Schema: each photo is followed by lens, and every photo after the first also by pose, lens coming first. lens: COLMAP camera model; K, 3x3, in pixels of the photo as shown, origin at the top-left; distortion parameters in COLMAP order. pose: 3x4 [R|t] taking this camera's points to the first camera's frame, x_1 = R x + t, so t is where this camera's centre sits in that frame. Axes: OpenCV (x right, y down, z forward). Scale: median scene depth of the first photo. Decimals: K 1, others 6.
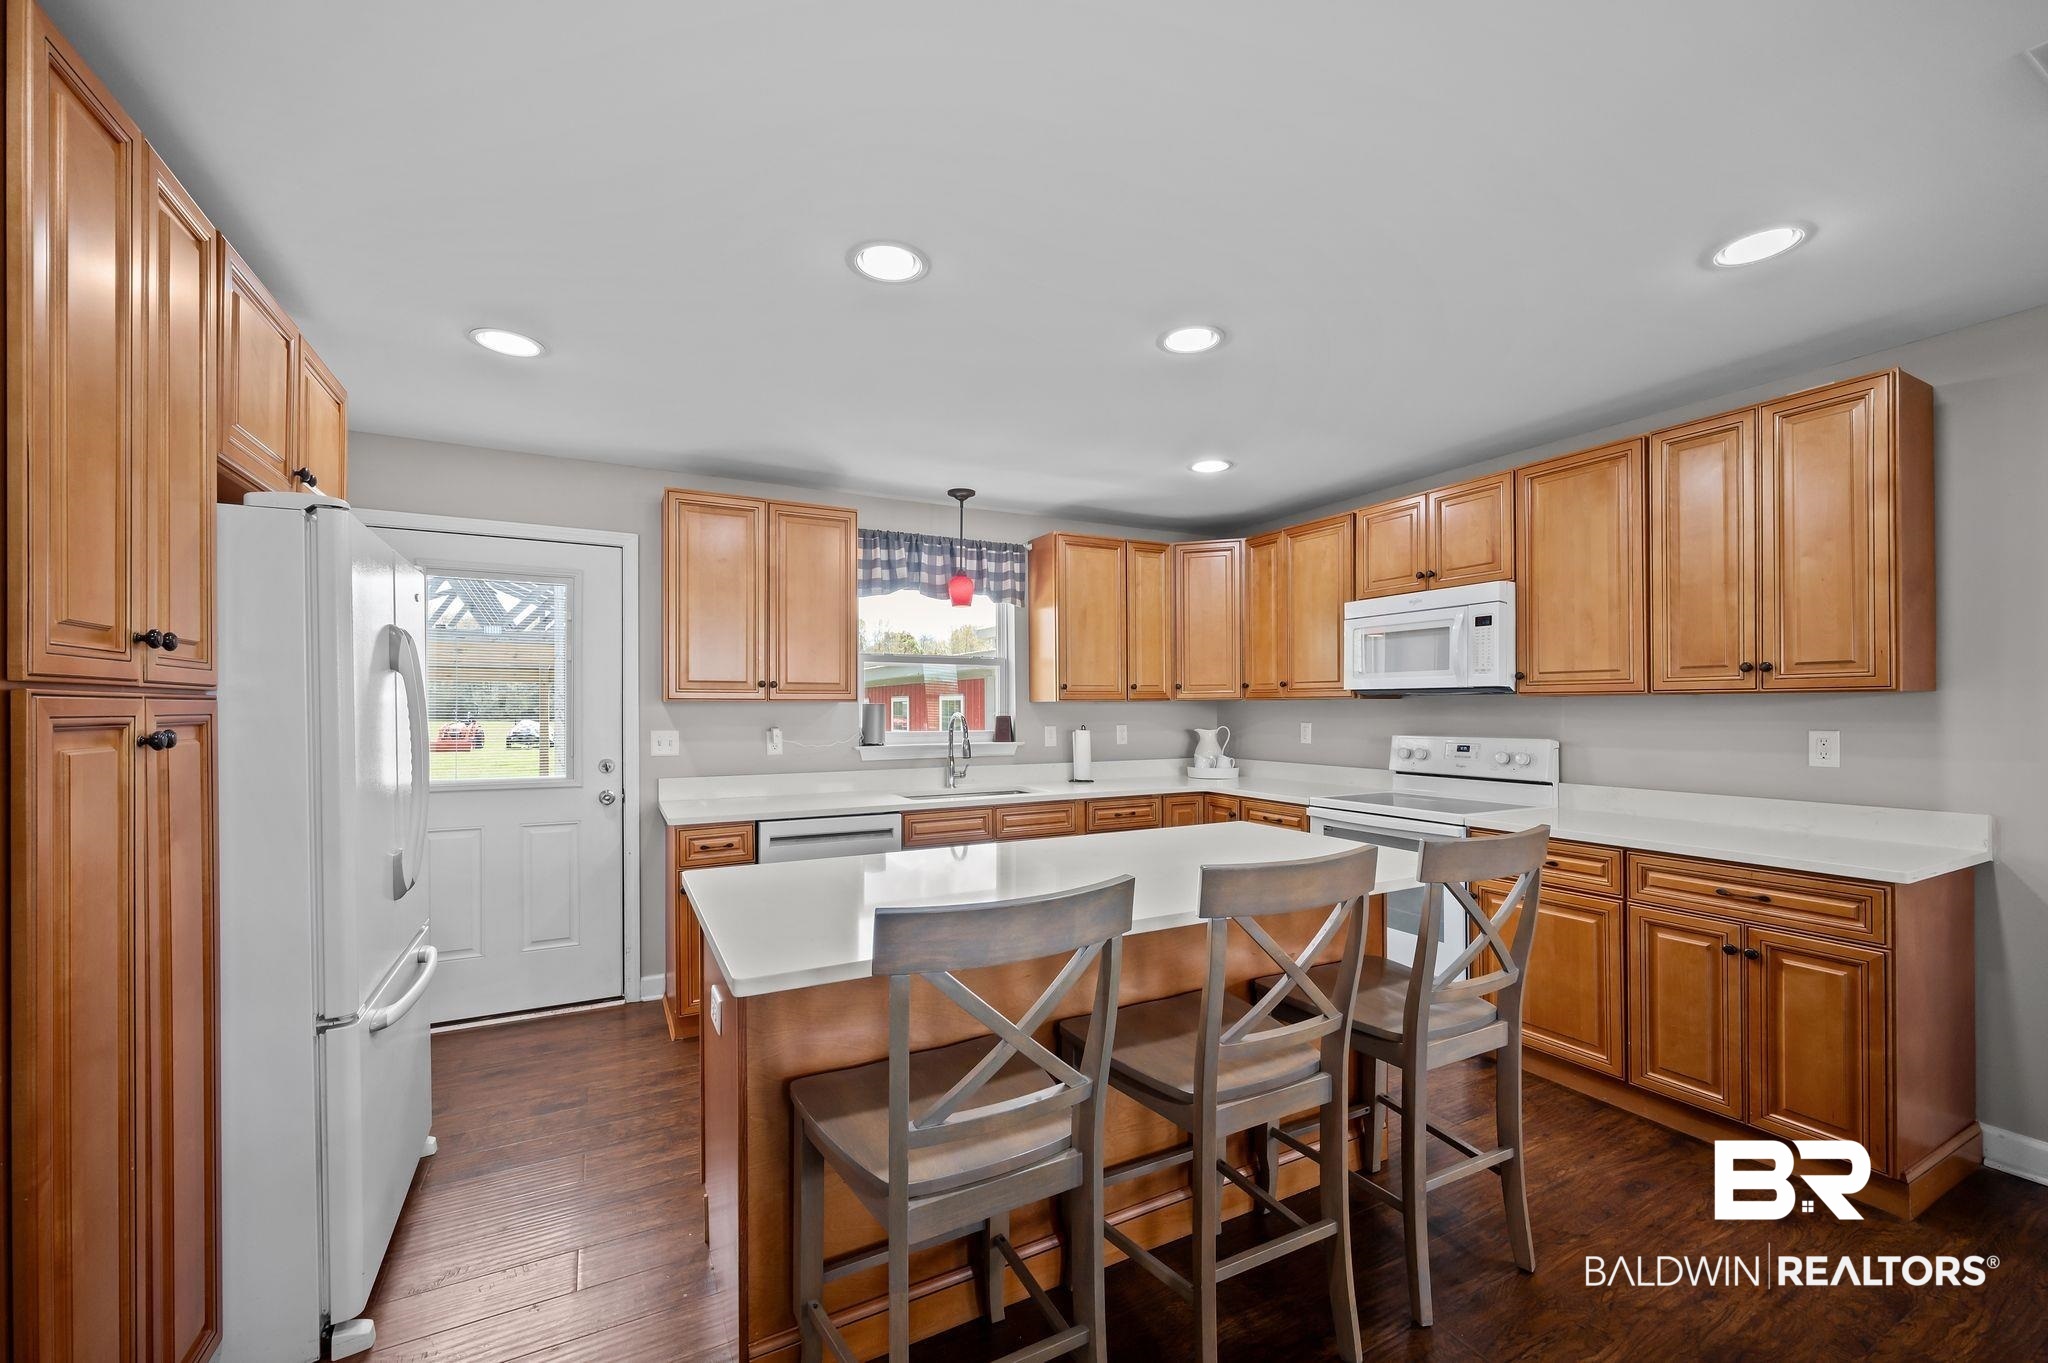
lens RADIAL K [[815.7, 0, 1025.2], [0, 815.7, 701.8], [0, 0, 1]] dist [-0.049607, 0.000012]
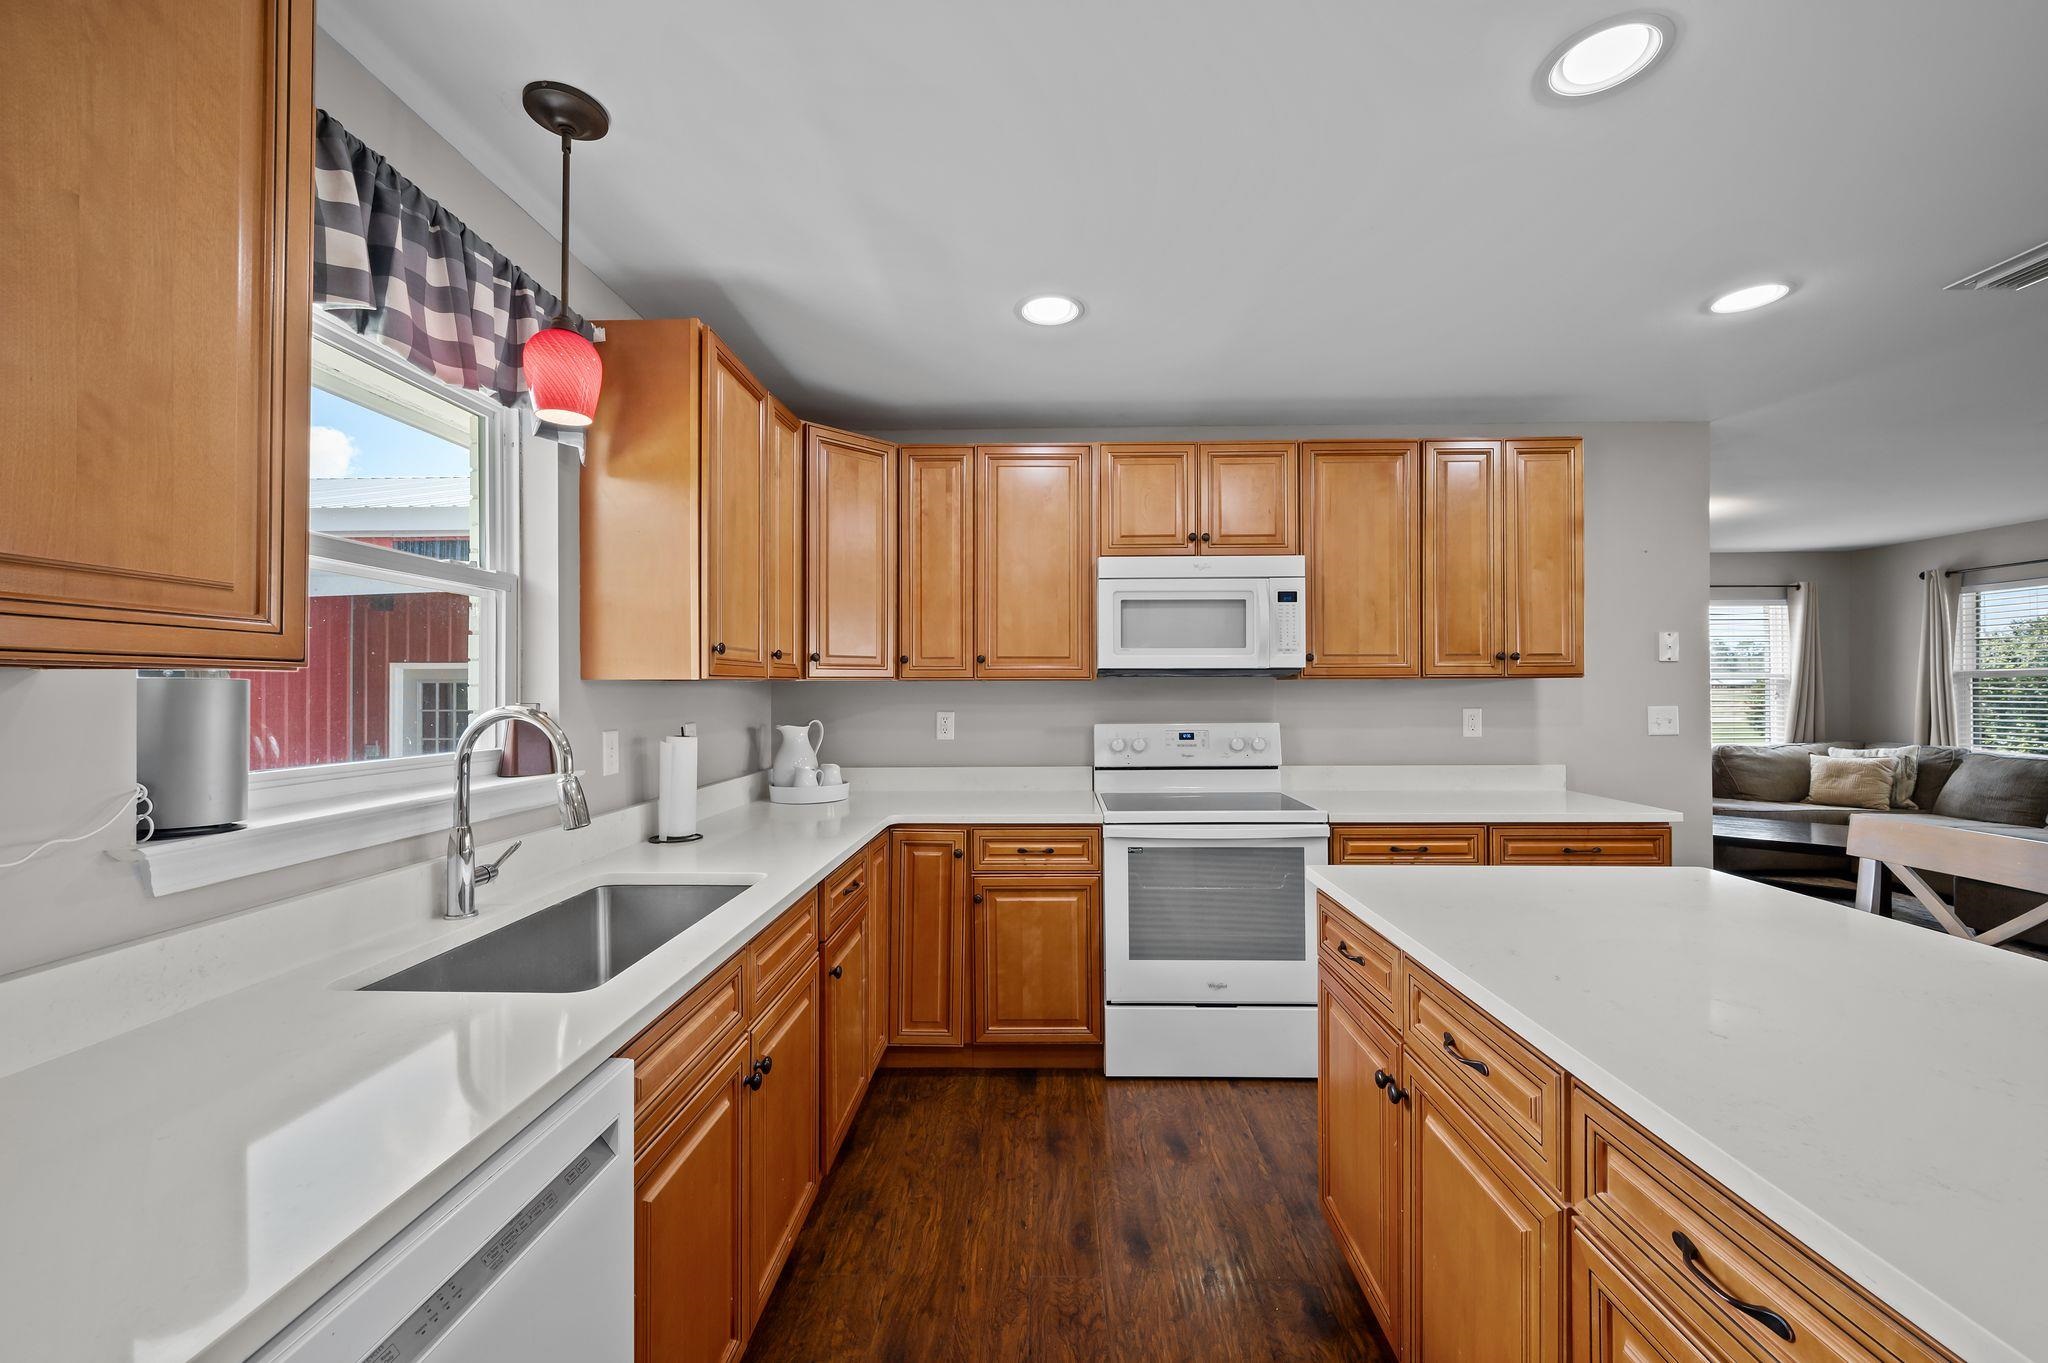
lens RADIAL K [[832.0, 0, 1058.4], [0, 832.0, 686.6], [0, 0, 1]] dist [0.009206, 0.000216]
pose [[0.455178, 0.005786, 0.890381, -0.370723], [-0.002945, 0.999983, -0.004993, 0.007568], [-0.890395, -0.000349, 0.455188, 0.731279]]
